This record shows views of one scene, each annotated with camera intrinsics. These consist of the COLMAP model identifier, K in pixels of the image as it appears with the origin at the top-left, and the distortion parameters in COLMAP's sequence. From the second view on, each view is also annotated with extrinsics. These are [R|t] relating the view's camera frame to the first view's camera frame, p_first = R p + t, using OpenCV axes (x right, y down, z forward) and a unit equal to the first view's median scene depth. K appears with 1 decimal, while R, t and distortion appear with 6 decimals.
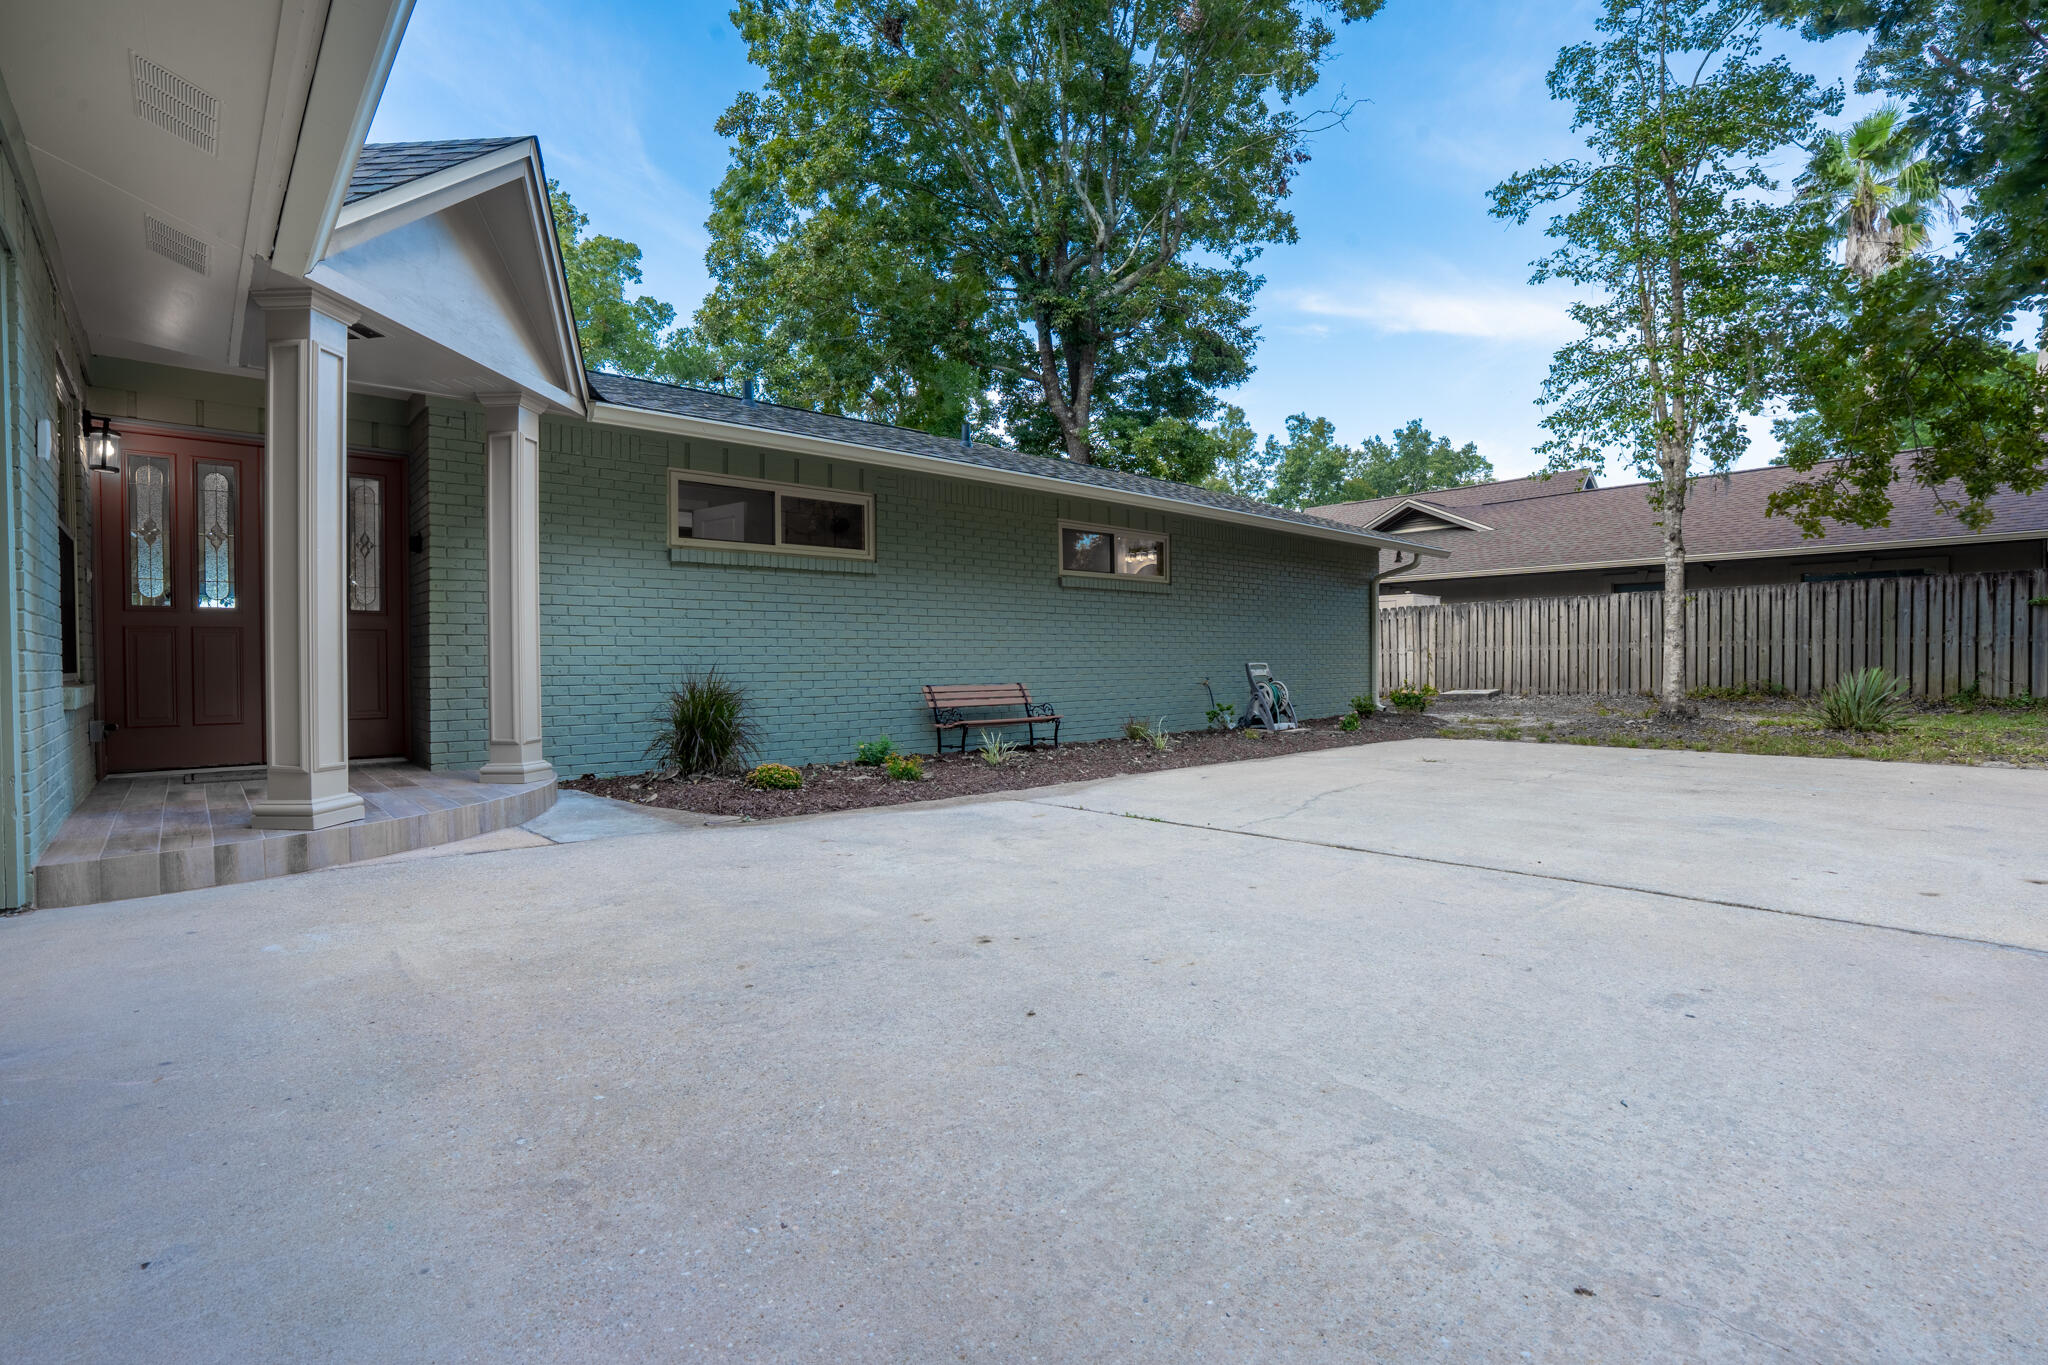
lens RADIAL K [[956.9, 0, 1035.8], [0, 956.9, 675.7], [0, 0, 1]] dist [-0.067319, 0.027168]
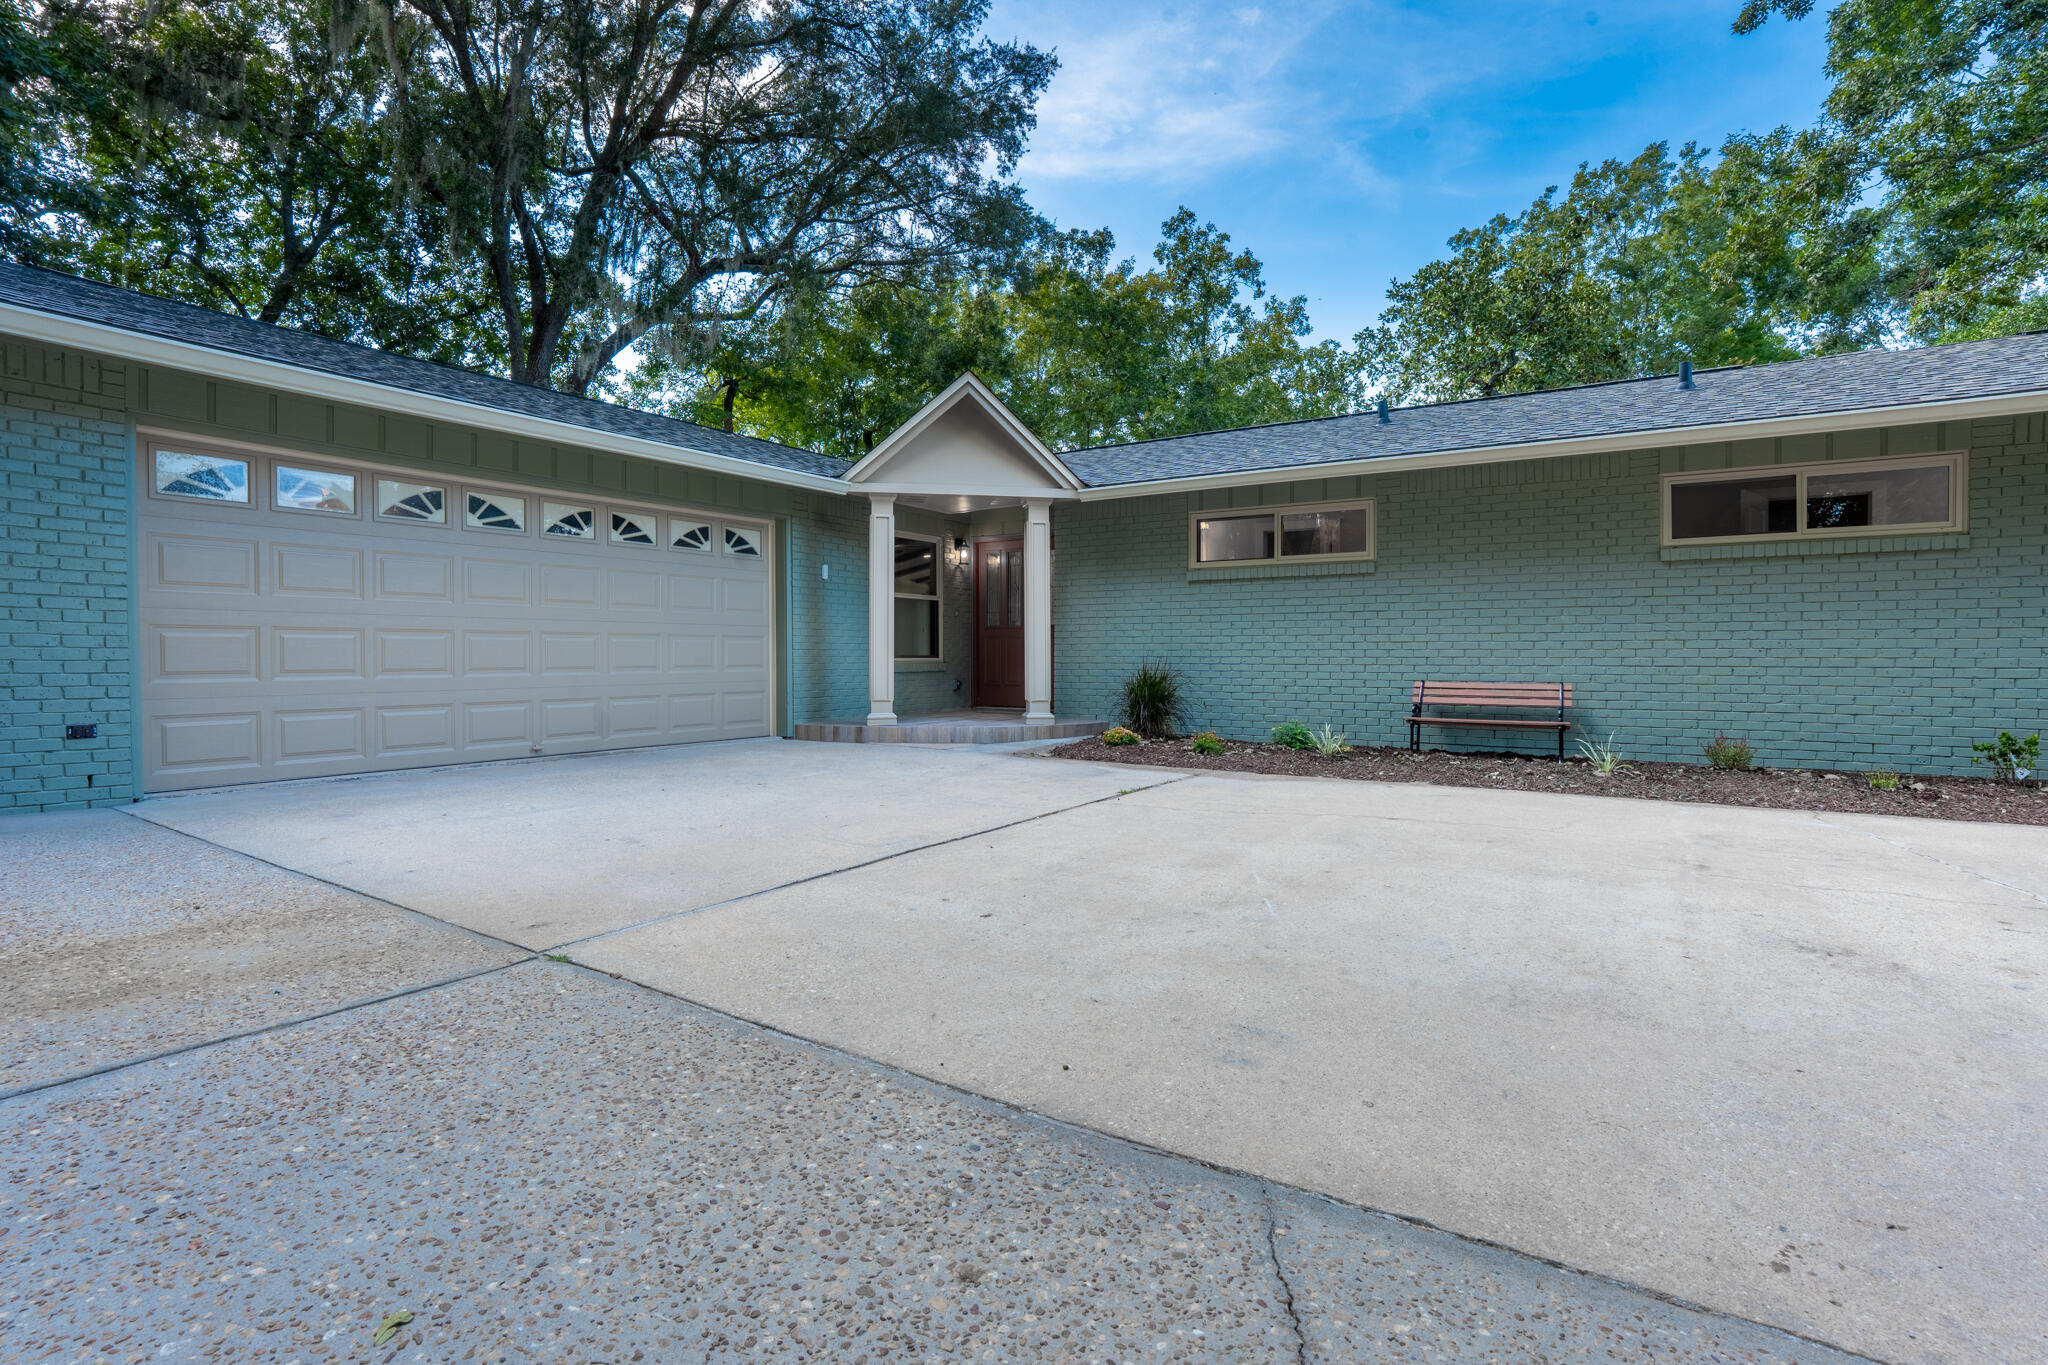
lens RADIAL K [[956.9, 0, 1035.8], [0, 956.9, 675.7], [0, 0, 1]] dist [-0.067319, 0.027168]
pose [[0.248686, 0.027613, -0.968191, 0.812908], [-0.017449, 0.999559, 0.024026, -0.012315], [0.968427, 0.010919, 0.249058, 0.402284]]
